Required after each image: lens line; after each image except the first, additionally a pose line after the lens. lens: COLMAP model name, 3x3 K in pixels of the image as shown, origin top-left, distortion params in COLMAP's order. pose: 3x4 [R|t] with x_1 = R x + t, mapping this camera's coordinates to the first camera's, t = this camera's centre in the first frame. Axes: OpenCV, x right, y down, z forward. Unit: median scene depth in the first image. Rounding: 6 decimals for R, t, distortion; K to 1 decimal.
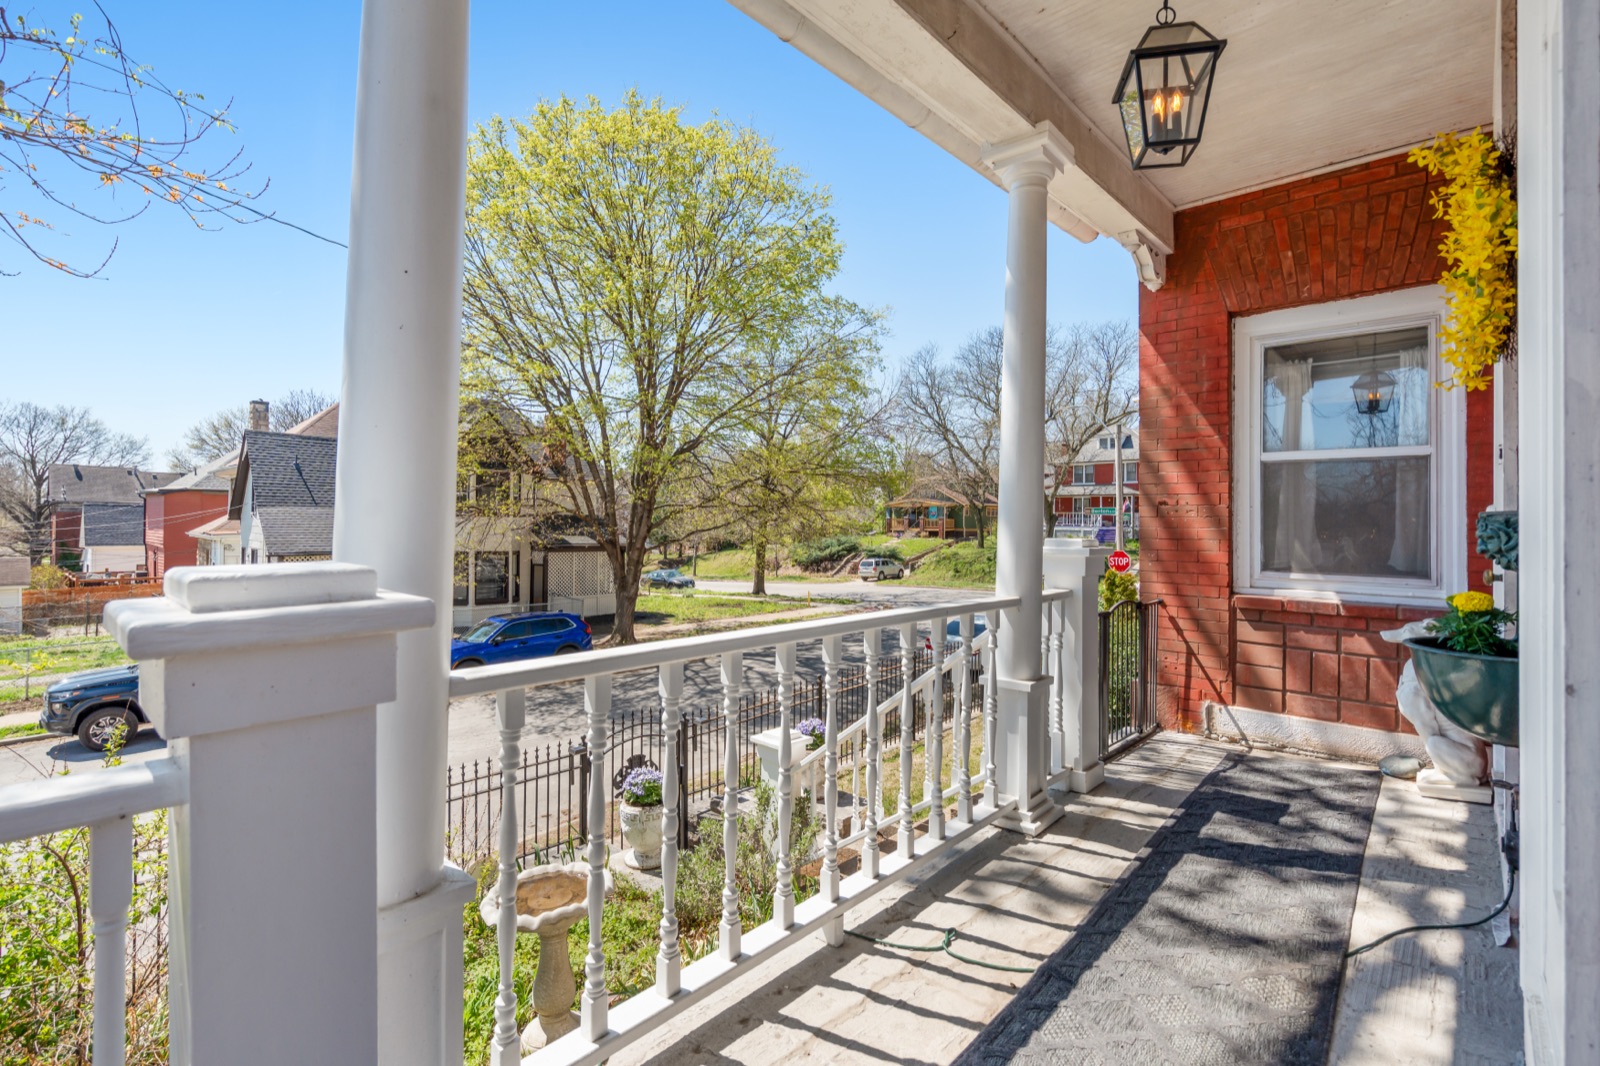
lens RADIAL K [[760.4, 0, 800.0], [0, 760.4, 533.0], [0, 0, 1]] dist [-0.000239, 0.000179]
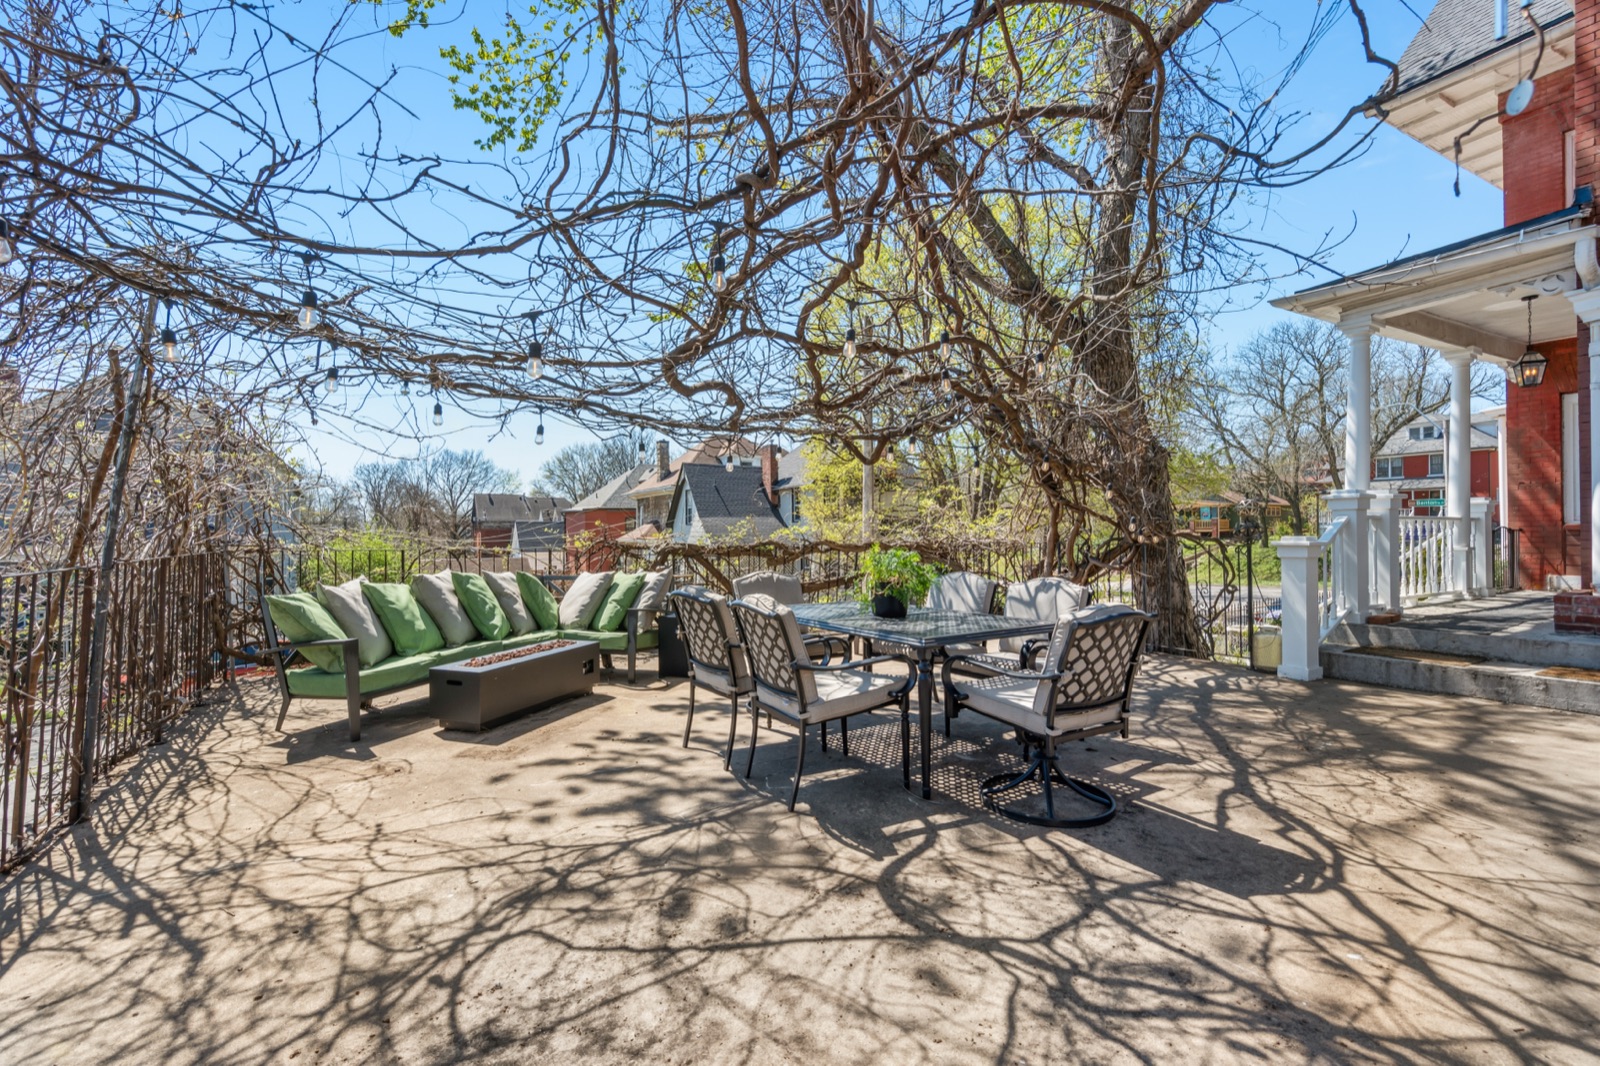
lens RADIAL K [[729.0, 0, 800.0], [0, 729.0, 533.0], [0, 0, 1]] dist [0.001438, 0.000822]
pose [[0.950704, -0.016184, -0.309677, -0.043287], [0.012872, 0.999836, -0.012735, 0.005210], [0.309833, 0.008121, 0.950756, -0.083568]]
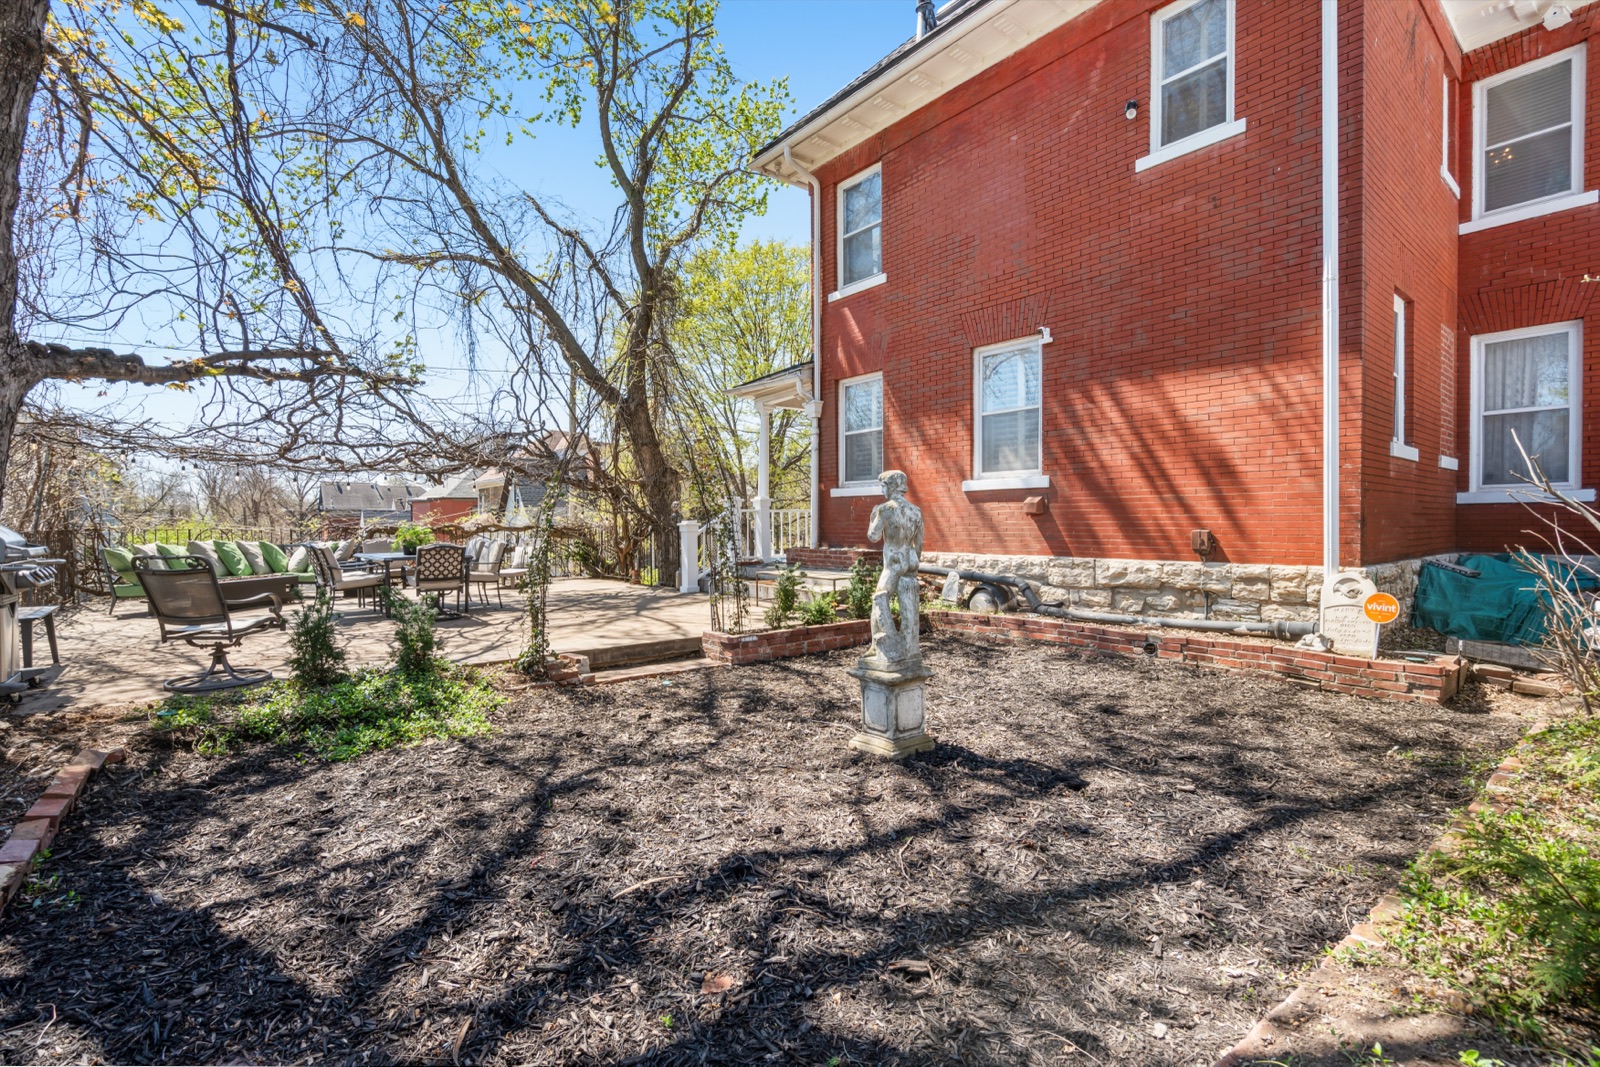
lens RADIAL K [[729.0, 0, 800.0], [0, 729.0, 533.5], [0, 0, 1]] dist [0.001438, 0.000822]
pose [[0.985729, -0.013978, -0.167758, 0.035980], [0.015111, 0.999871, 0.005479, 0.007575], [0.167660, -0.007936, 0.985813, -0.144018]]
